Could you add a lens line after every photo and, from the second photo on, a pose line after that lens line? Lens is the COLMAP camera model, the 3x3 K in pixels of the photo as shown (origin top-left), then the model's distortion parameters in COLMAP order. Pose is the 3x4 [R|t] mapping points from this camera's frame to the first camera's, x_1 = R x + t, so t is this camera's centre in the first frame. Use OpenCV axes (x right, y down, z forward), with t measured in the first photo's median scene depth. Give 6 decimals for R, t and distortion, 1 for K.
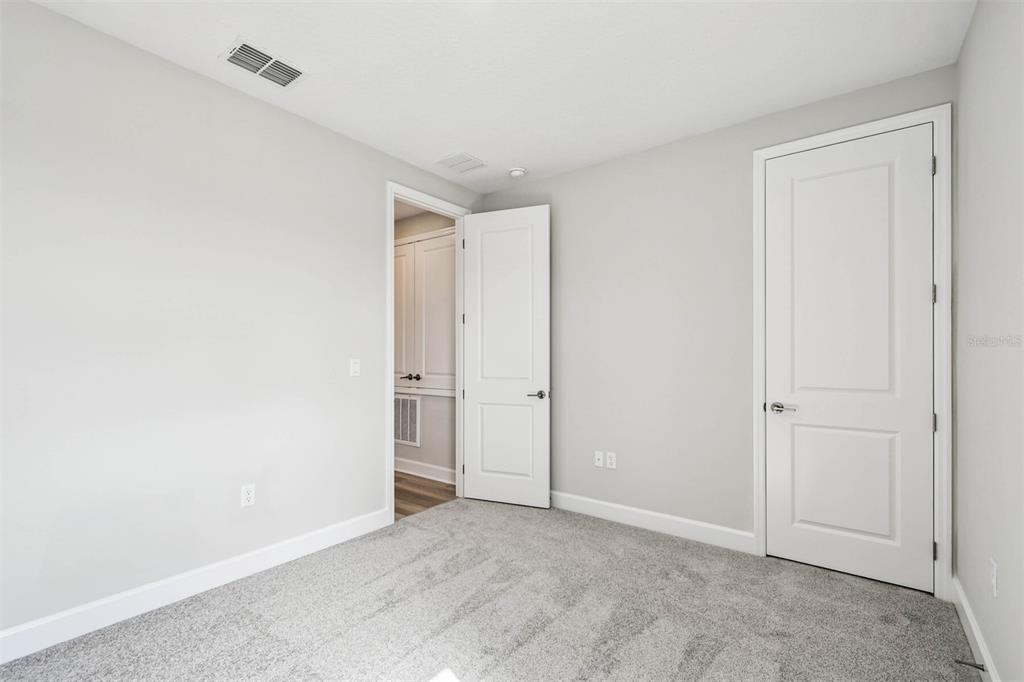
lens RADIAL K [[463.2, 0, 516.4], [0, 463.2, 337.6], [0, 0, 1]] dist [0.001509, -0.000220]
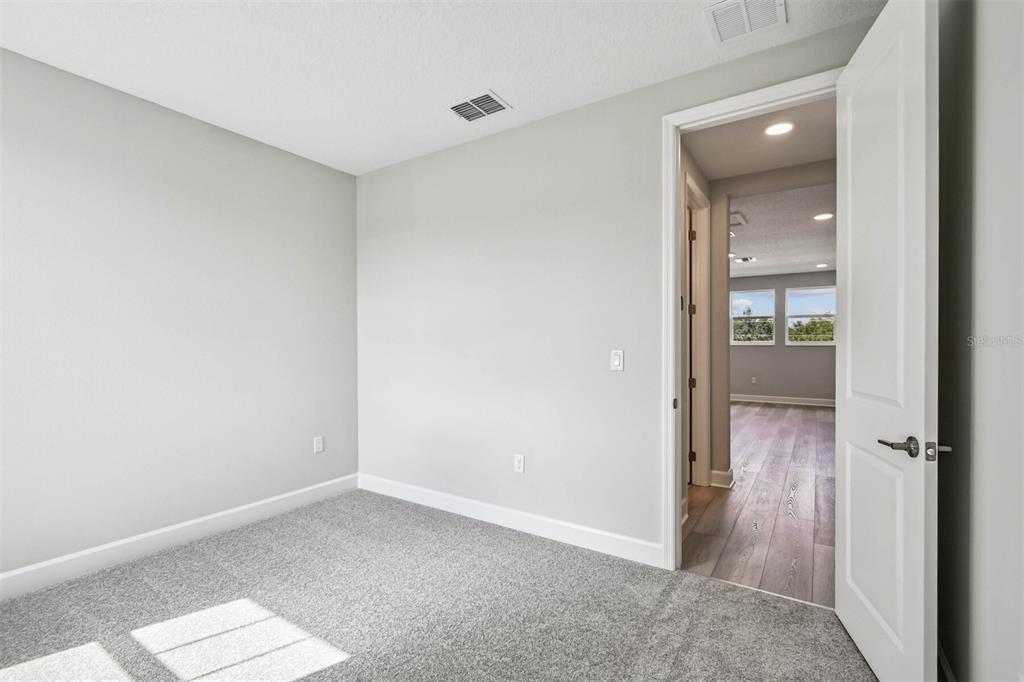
lens RADIAL K [[463.2, 0, 516.4], [0, 463.2, 337.6], [0, 0, 1]] dist [0.001509, -0.000220]
pose [[0.056010, -0.015723, -0.998306, 0.607466], [0.041673, 0.999042, -0.013396, 0.030995], [0.997560, -0.040852, 0.056611, 0.921107]]
